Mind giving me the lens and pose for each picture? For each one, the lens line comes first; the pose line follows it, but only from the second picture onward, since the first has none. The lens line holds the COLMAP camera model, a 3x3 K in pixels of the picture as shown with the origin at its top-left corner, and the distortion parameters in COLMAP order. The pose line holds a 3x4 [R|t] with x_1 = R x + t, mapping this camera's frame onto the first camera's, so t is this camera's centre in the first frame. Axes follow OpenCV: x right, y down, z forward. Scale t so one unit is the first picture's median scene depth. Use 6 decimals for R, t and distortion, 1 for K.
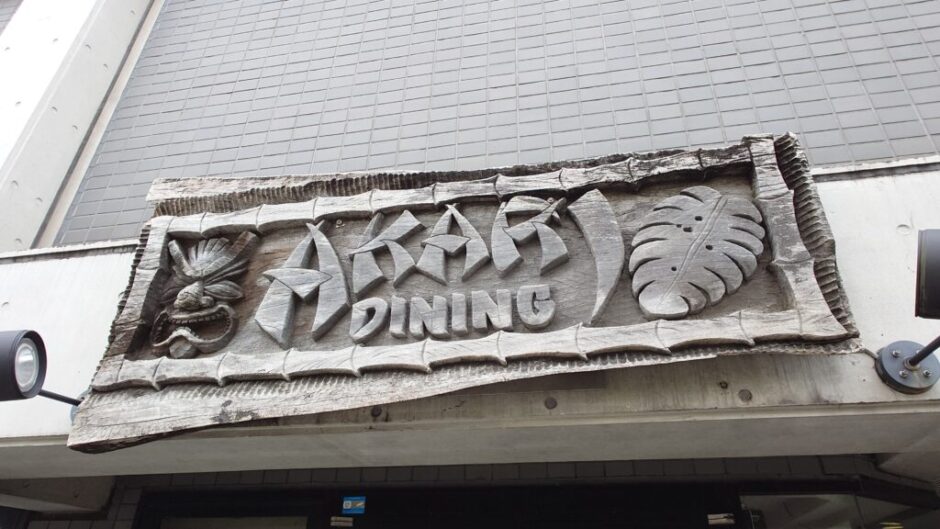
lens RADIAL K [[598.6, 0, 476.7], [0, 598.6, 264.4], [0, 0, 1]] dist [-0.000996, 0.006866]
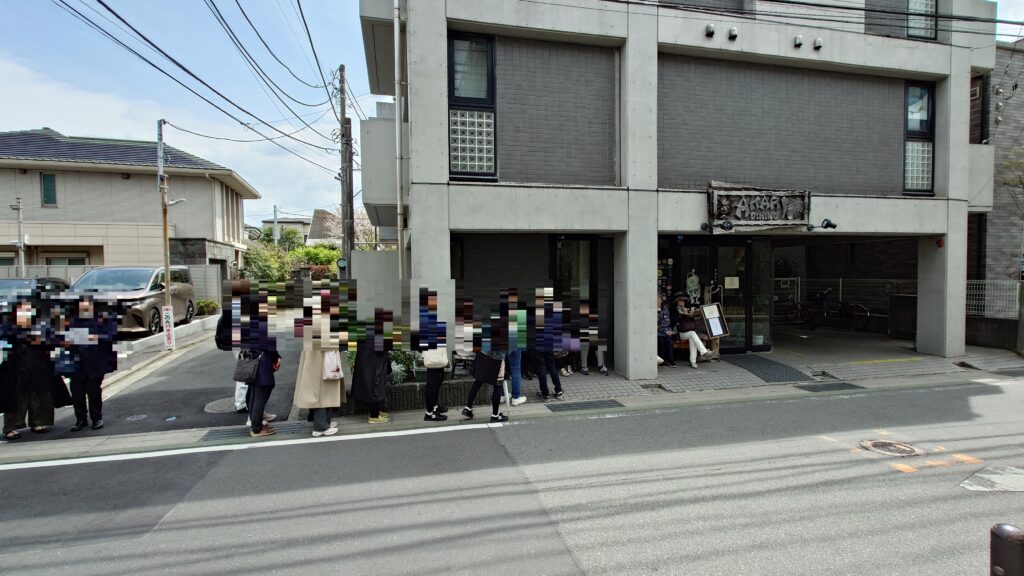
lens RADIAL K [[490.9, 0, 508.0], [0, 490.9, 291.6], [0, 0, 1]] dist [0.009677, -0.004586]
pose [[0.904775, -0.043312, 0.423682, -4.667773], [-0.191759, 0.846840, 0.496074, -1.290215], [-0.380277, -0.530081, 0.757894, -2.329918]]
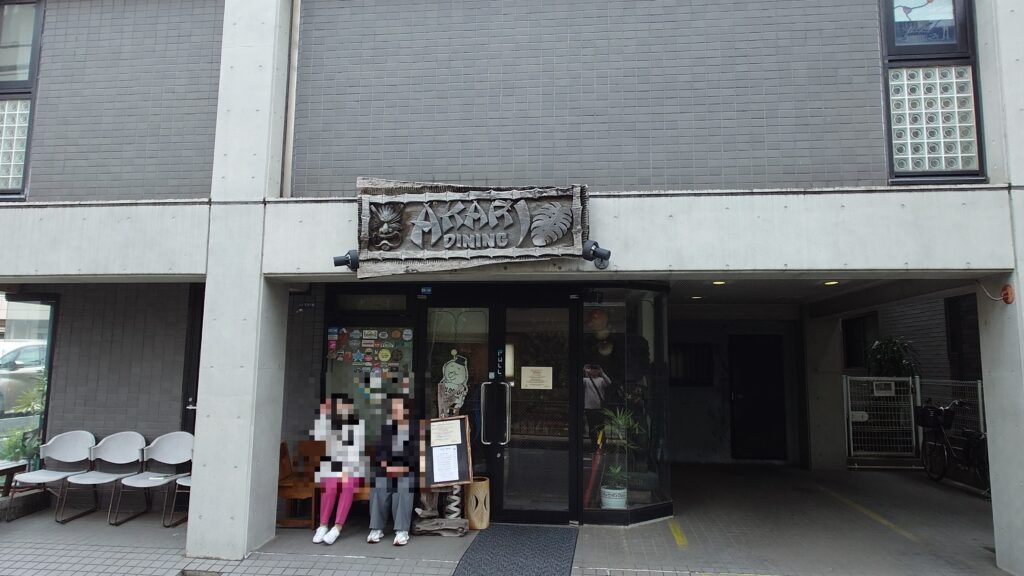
lens RADIAL K [[652.1, 0, 518.0], [0, 652.1, 287.2], [0, 0, 1]] dist [-0.000996, 0.006866]
pose [[0.995601, 0.003012, 0.093641, -0.138264], [-0.040142, 0.916806, 0.397309, -1.046292], [-0.084654, -0.399321, 0.912895, -2.224372]]
